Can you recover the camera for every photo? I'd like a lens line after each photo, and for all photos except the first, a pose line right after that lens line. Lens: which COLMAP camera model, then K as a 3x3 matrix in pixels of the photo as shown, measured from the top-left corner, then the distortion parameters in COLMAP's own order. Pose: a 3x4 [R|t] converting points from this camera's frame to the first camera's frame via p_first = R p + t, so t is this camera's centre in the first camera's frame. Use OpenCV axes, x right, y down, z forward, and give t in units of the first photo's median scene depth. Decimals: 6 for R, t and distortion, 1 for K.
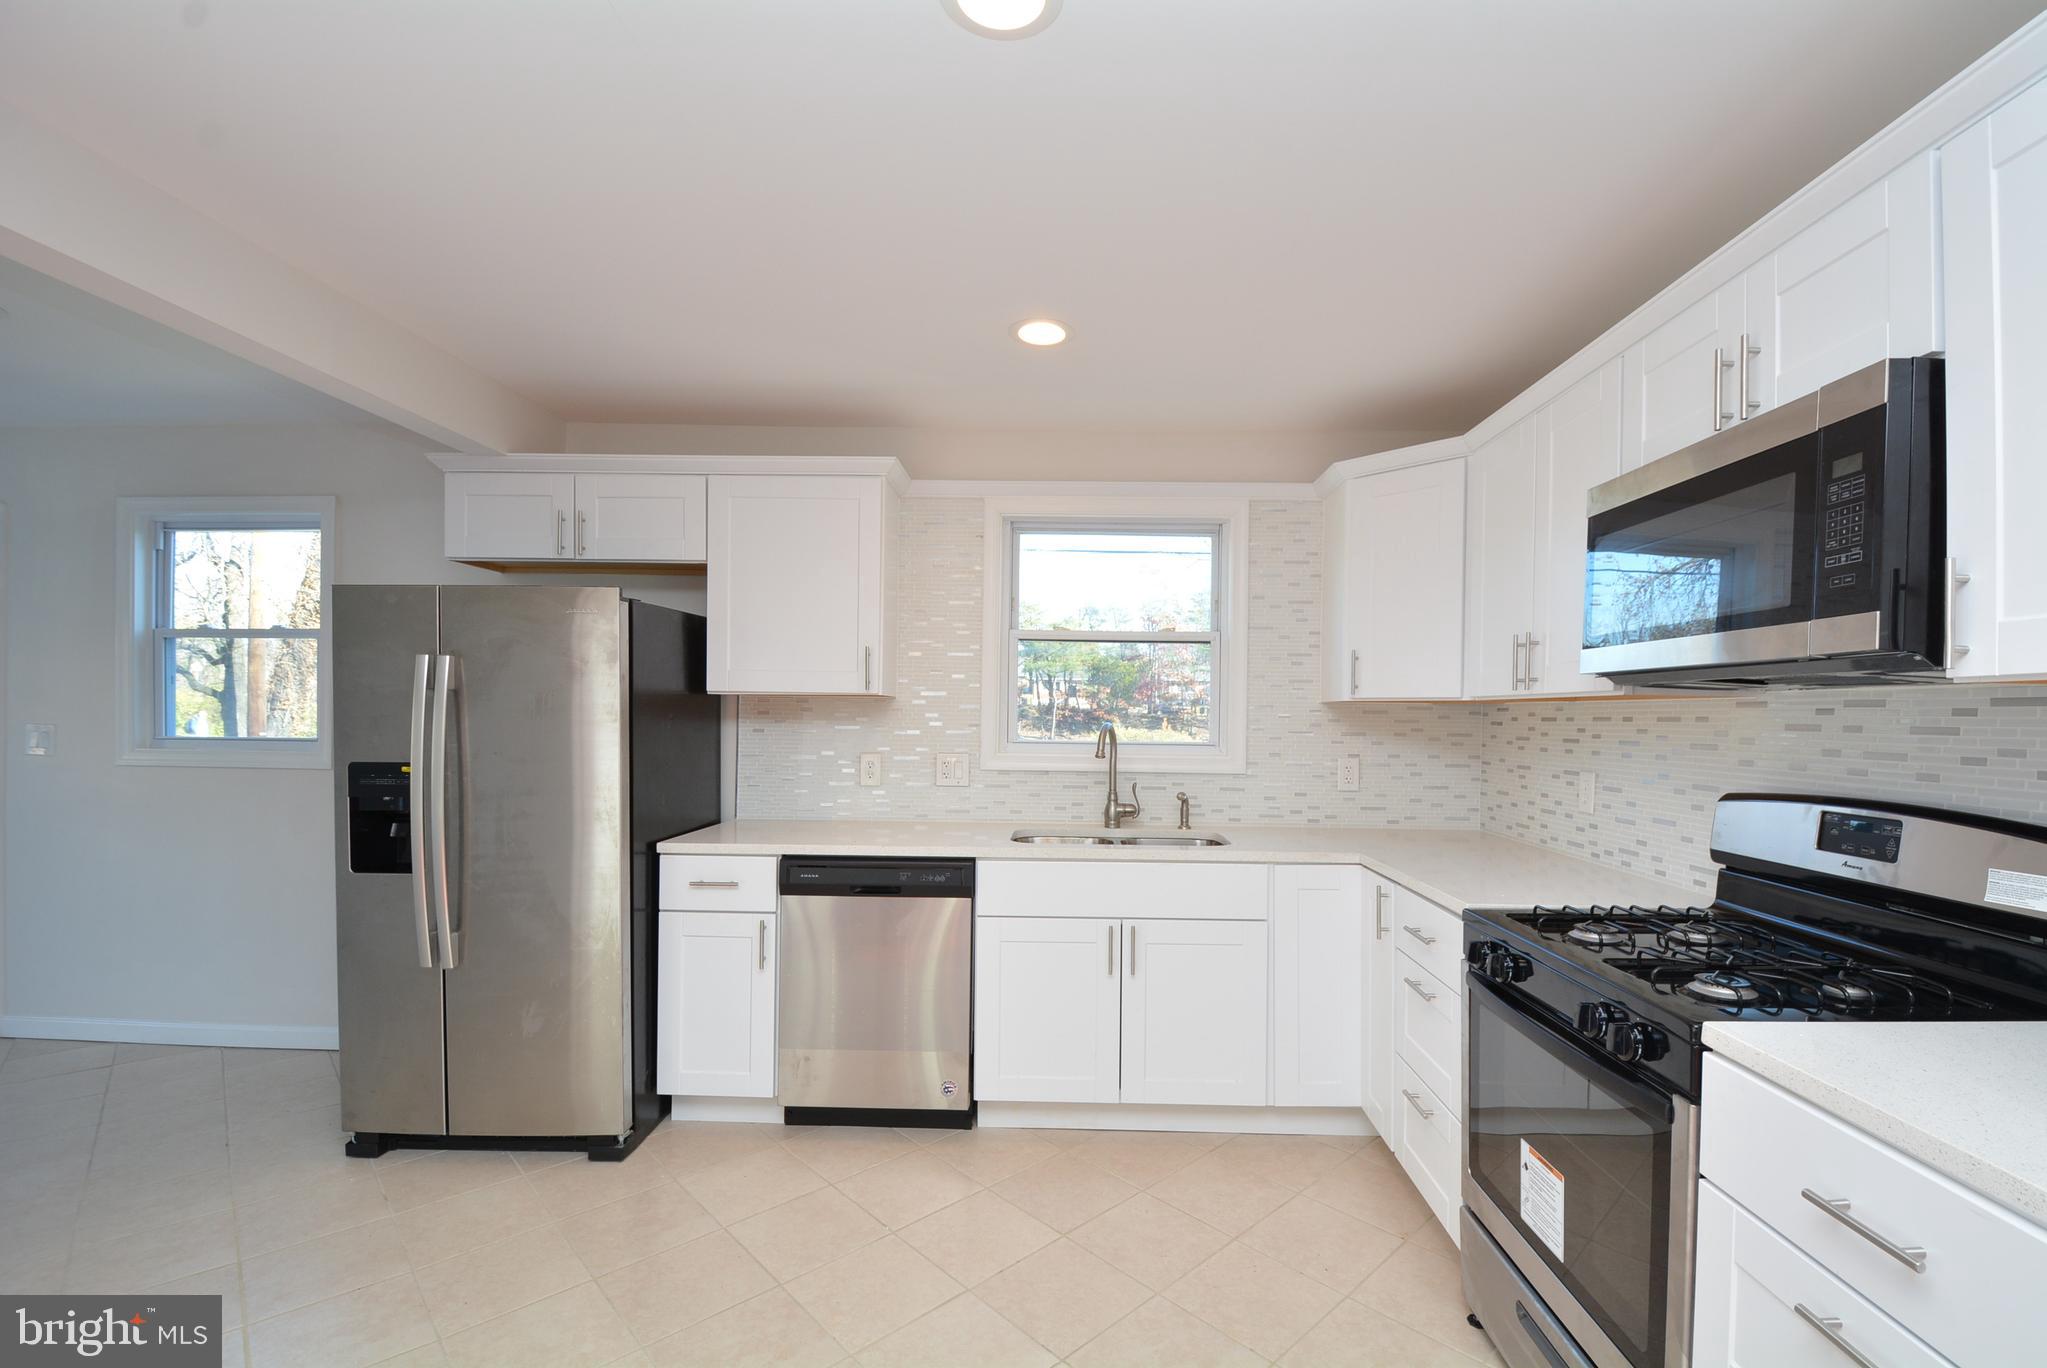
lens RADIAL K [[895.6, 0, 1062.2], [0, 895.6, 721.3], [0, 0, 1]] dist [-0.000421, -0.007581]
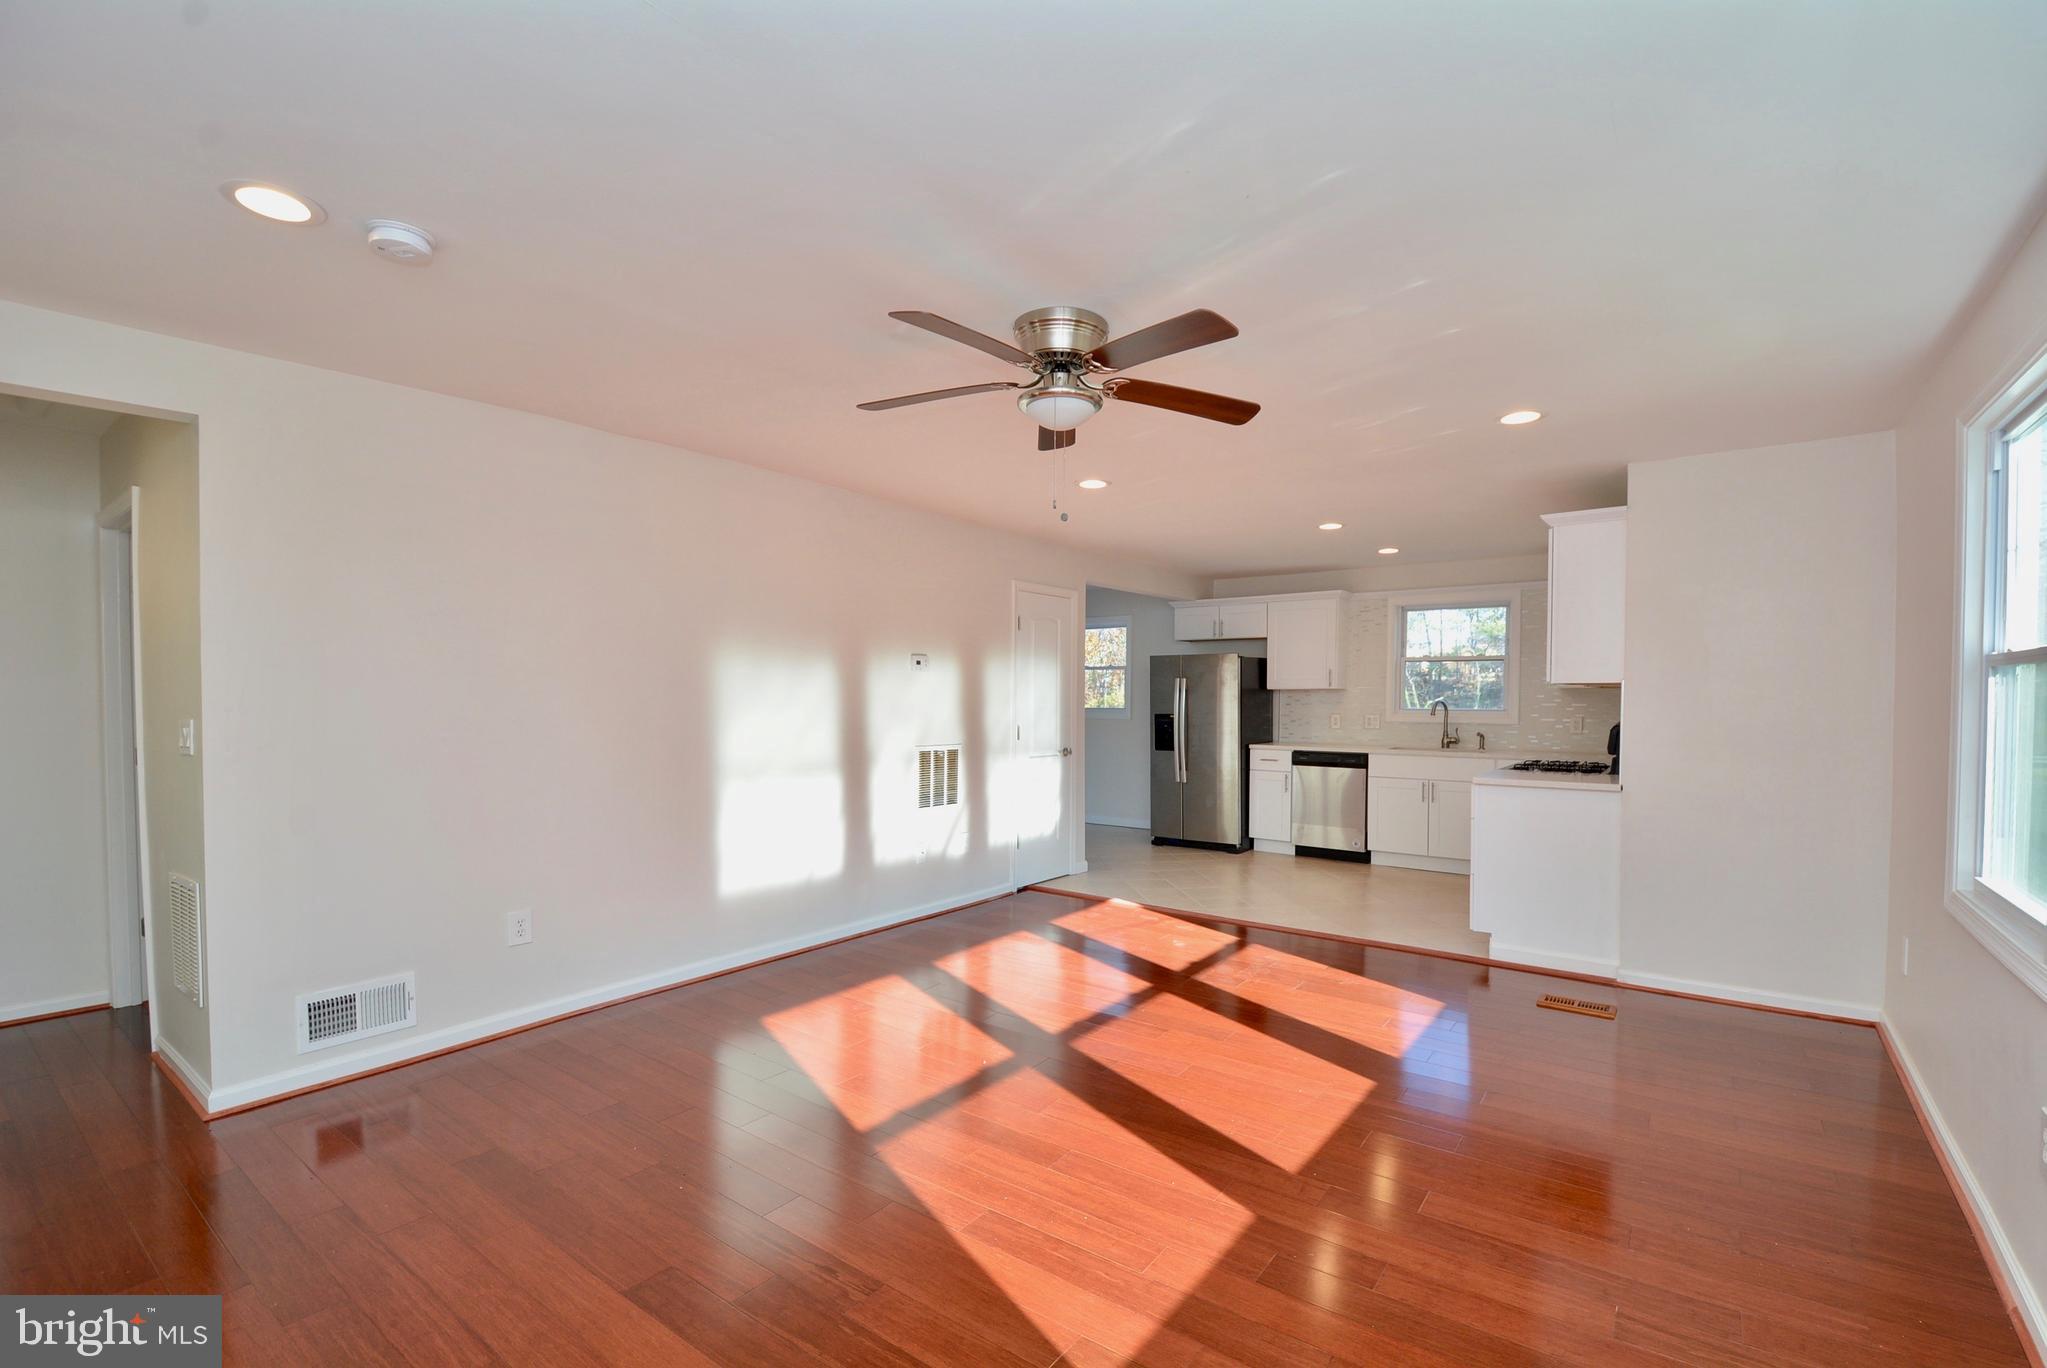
lens RADIAL K [[895.6, 0, 1062.2], [0, 895.6, 721.3], [0, 0, 1]] dist [-0.000421, -0.007581]
pose [[0.817335, 0.006751, -0.576123, 0.641129], [0.001846, 0.999896, 0.014337, 0.024195], [0.576159, -0.012781, 0.817237, -1.528886]]
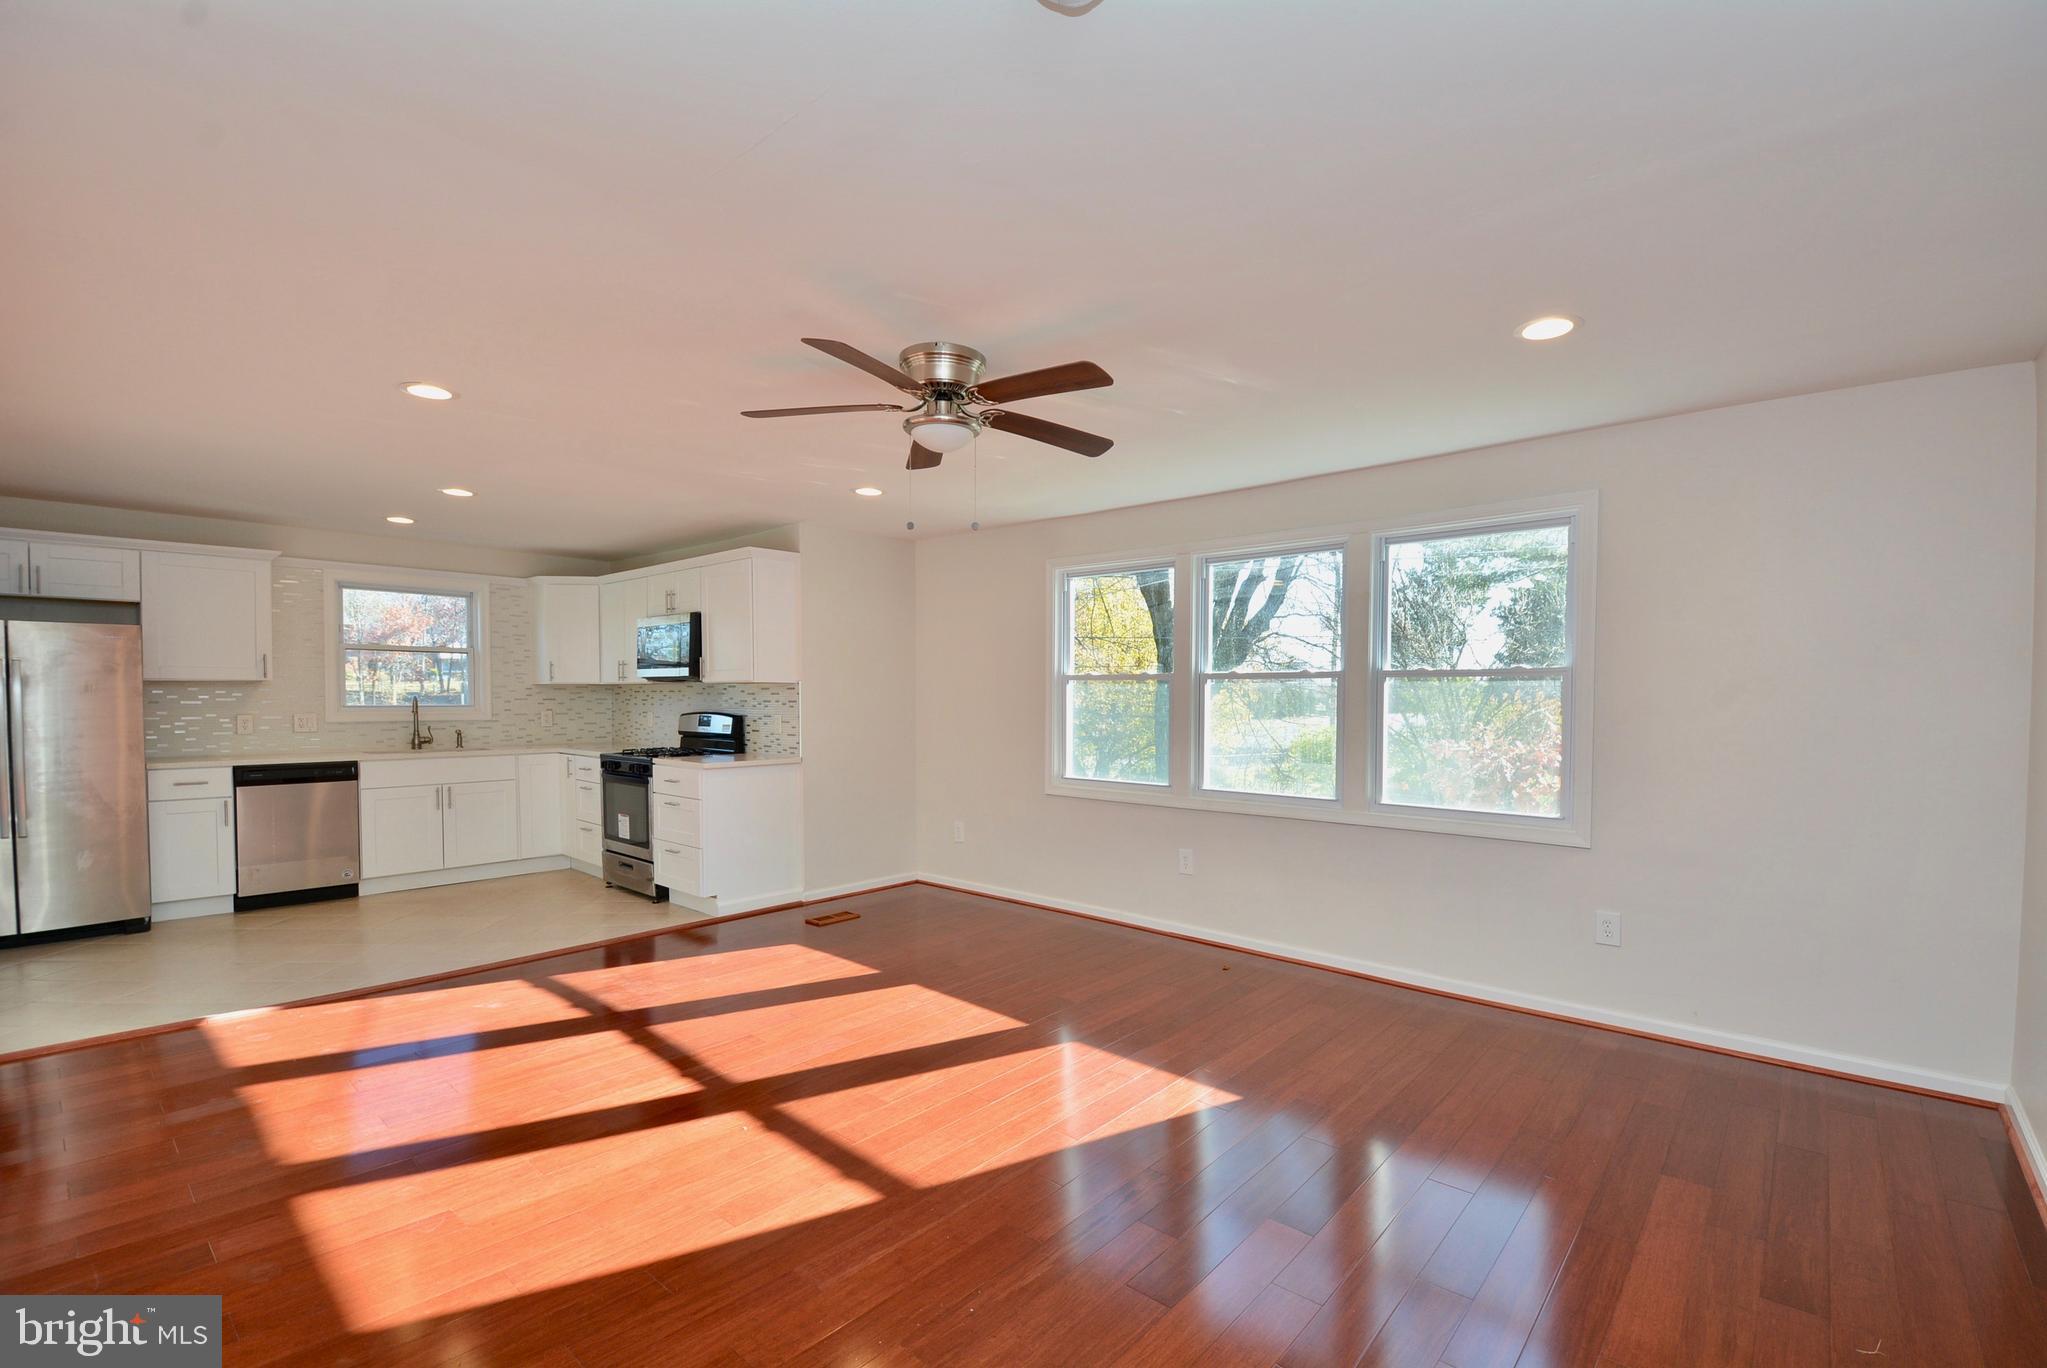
lens RADIAL K [[895.6, 0, 1062.2], [0, 895.6, 721.3], [0, 0, 1]] dist [-0.000421, -0.007581]
pose [[0.638156, -0.032405, 0.769225, -0.630810], [0.009775, 0.999374, 0.033991, 0.006985], [-0.769845, -0.014173, 0.638073, -1.529873]]
